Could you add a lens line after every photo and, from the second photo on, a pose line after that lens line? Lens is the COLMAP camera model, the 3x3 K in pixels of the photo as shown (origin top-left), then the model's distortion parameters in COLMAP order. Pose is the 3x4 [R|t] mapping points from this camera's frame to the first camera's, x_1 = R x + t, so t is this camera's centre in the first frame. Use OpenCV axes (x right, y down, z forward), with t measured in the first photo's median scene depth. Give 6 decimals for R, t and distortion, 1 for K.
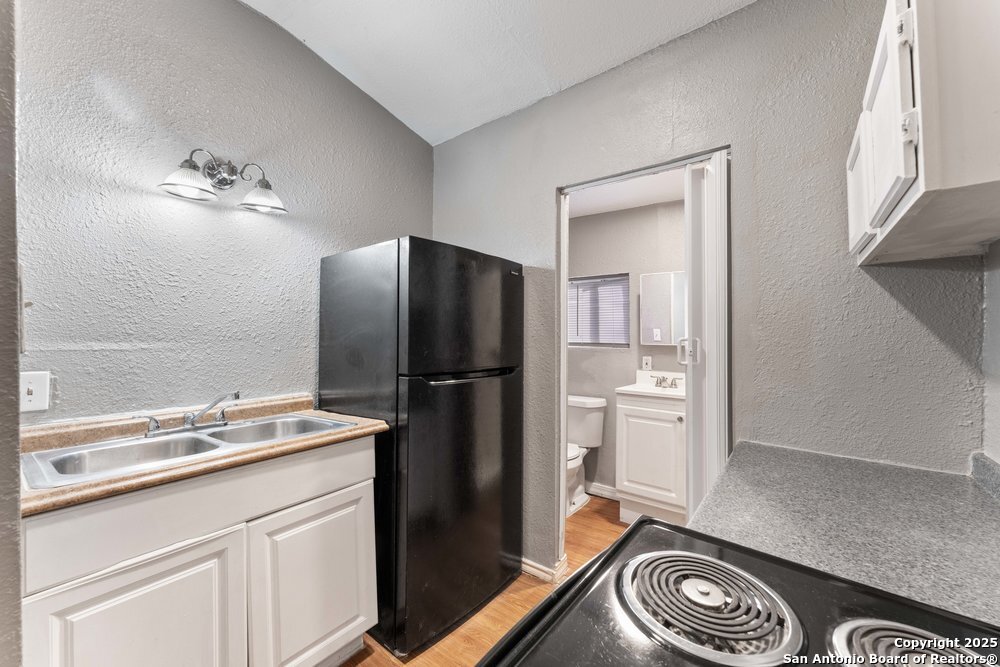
lens RADIAL K [[402.1, 0, 504.9], [0, 402.1, 327.5], [0, 0, 1]] dist [-0.000461, 0.001170]
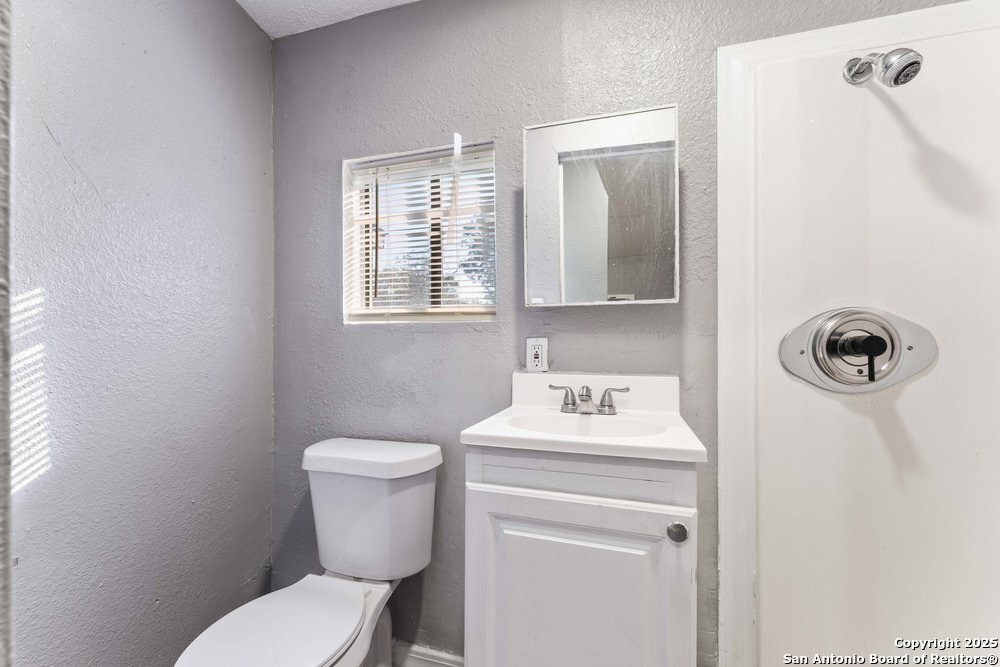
lens RADIAL K [[402.1, 0, 500.4], [0, 402.1, 336.3], [0, 0, 1]] dist [-0.000461, 0.001170]
pose [[0.938072, -0.002064, 0.346434, 0.216690], [0.003392, 0.999989, -0.003226, 0.087482], [-0.346423, 0.004201, 0.938069, 0.773261]]
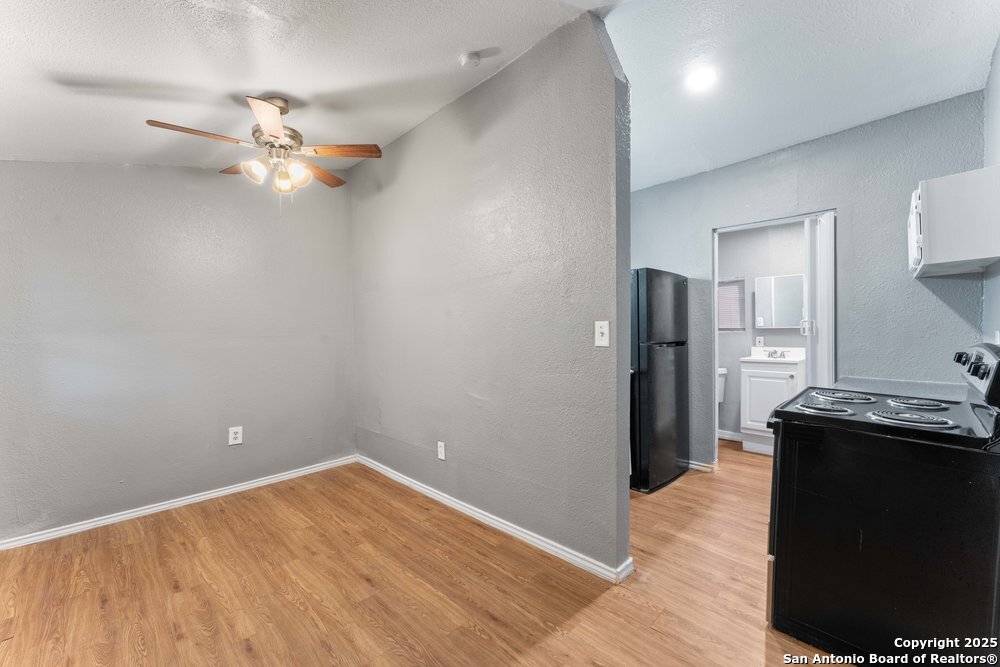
lens RADIAL K [[402.1, 0, 507.7], [0, 402.1, 334.8], [0, 0, 1]] dist [-0.000461, 0.001170]
pose [[0.992614, -0.017502, -0.120049, -0.424903], [0.020933, 0.999406, 0.027380, 0.010953], [0.119498, -0.029690, 0.992390, -0.595822]]
